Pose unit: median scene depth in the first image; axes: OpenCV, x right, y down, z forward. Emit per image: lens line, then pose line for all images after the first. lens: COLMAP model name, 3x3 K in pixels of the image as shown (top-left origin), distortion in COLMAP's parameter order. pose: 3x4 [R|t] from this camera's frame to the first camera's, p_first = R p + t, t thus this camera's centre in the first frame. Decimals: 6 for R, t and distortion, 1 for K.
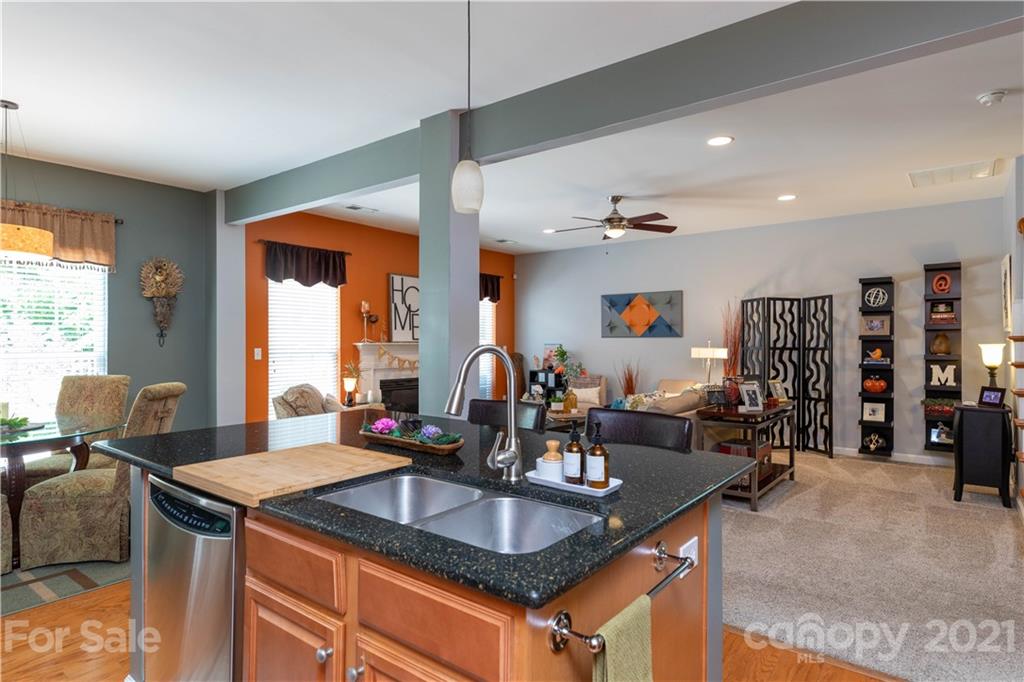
lens RADIAL K [[589.2, 0, 508.1], [0, 589.2, 340.1], [0, 0, 1]] dist [0.005334, 0.000337]
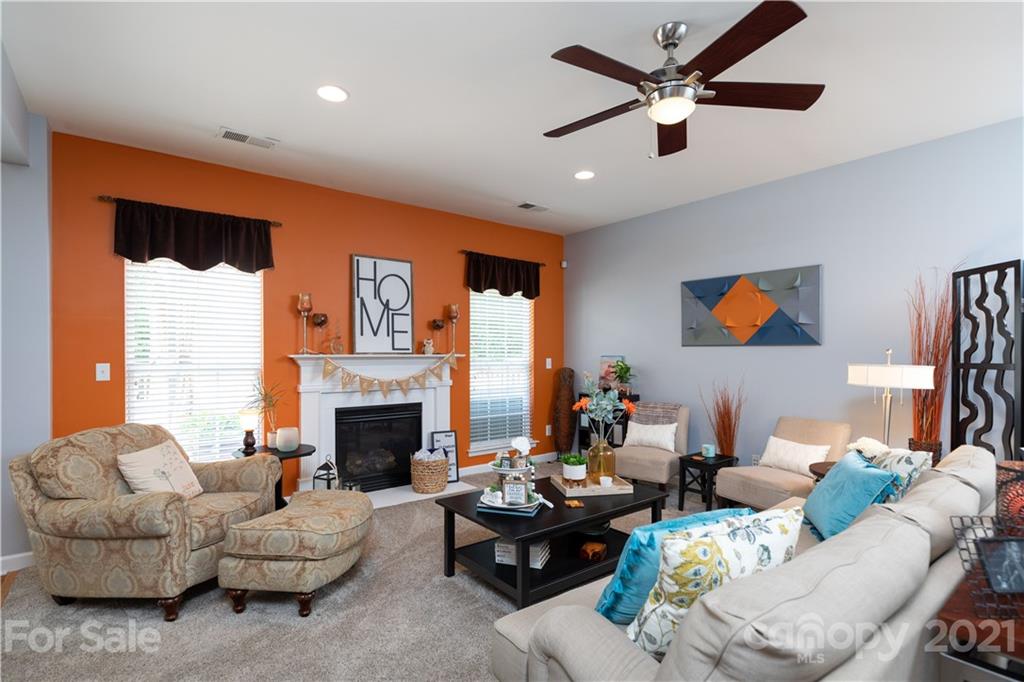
lens RADIAL K [[504.7, 0, 514.2], [0, 504.7, 347.6], [0, 0, 1]] dist [-0.000755, 0.000633]
pose [[0.971199, -0.001858, -0.238263, 0.125955], [-0.000032, 0.999969, -0.007926, 0.001411], [0.238270, 0.007705, 0.971168, 0.463621]]
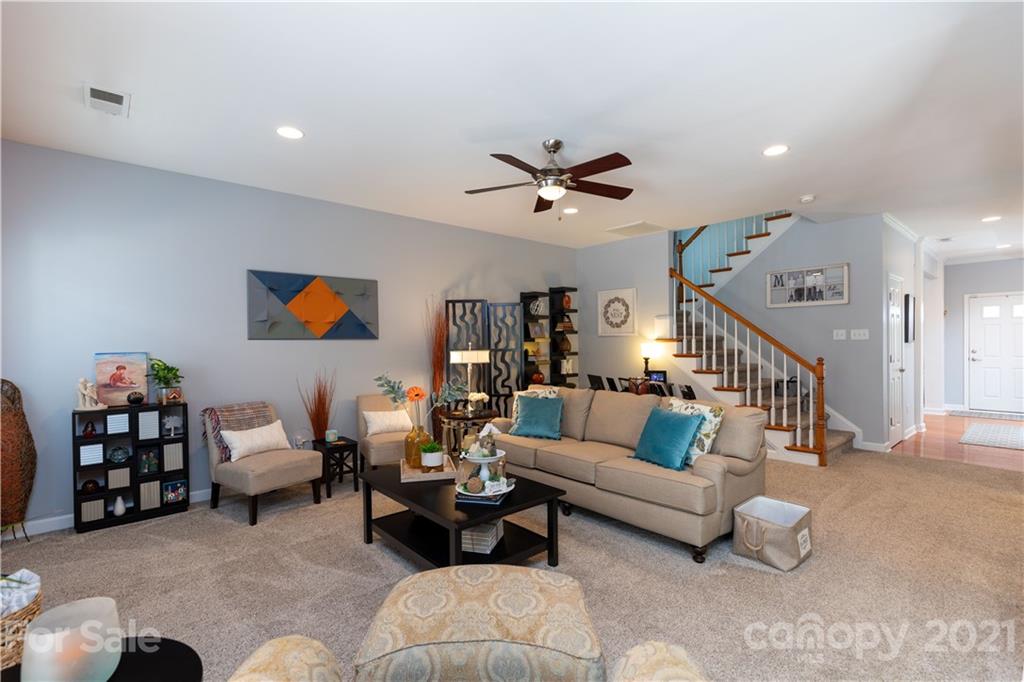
lens RADIAL K [[466.1, 0, 515.9], [0, 466.1, 346.3], [0, 0, 1]] dist [0.005524, 0.001452]
pose [[0.180457, -0.011937, 0.983510, -0.299678], [0.007484, 0.999914, 0.010763, -0.000841], [-0.983554, 0.005419, 0.180531, 0.728919]]
